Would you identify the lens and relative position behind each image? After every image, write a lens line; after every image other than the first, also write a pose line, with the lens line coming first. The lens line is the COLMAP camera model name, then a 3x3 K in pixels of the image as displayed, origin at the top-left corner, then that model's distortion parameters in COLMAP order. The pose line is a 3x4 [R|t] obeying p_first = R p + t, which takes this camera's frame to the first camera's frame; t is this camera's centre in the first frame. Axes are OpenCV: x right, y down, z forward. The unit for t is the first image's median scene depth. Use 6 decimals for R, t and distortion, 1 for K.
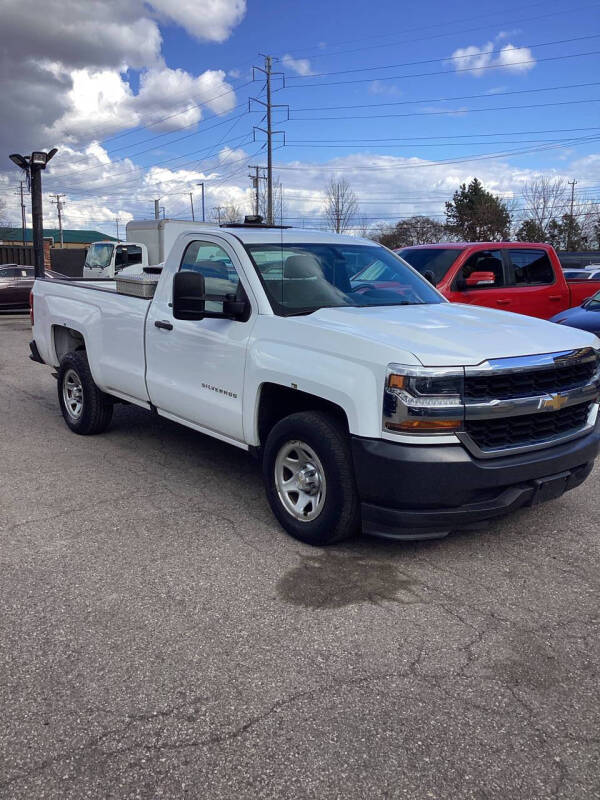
lens RADIAL K [[727.1, 0, 300.0], [0, 727.1, 400.0], [0, 0, 1]] dist [0.122556, -0.259707]
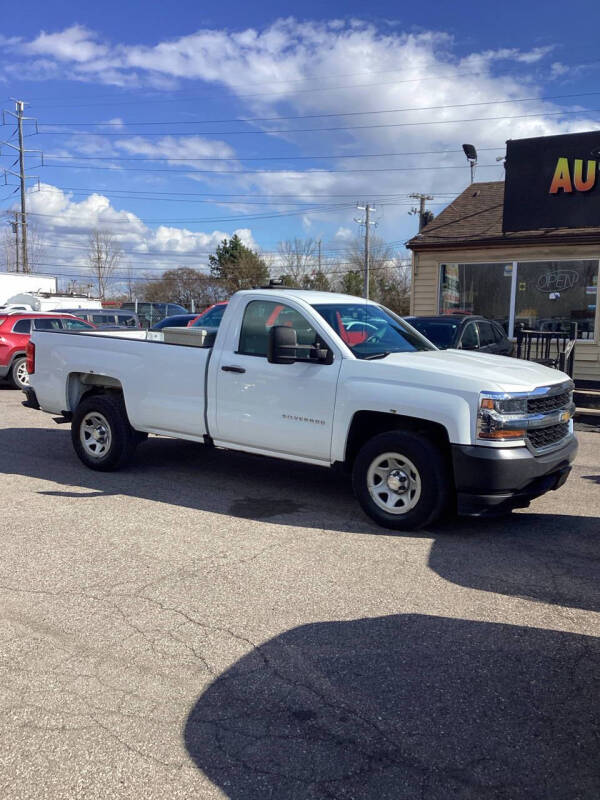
lens RADIAL K [[710.5, 0, 300.4], [0, 710.5, 411.7], [0, 0, 1]] dist [0.239314, -0.205722]
pose [[0.947851, -0.032873, 0.317014, -0.512155], [0.047882, 0.998065, -0.039671, 0.022274], [-0.315097, 0.052781, 0.947591, -0.164841]]
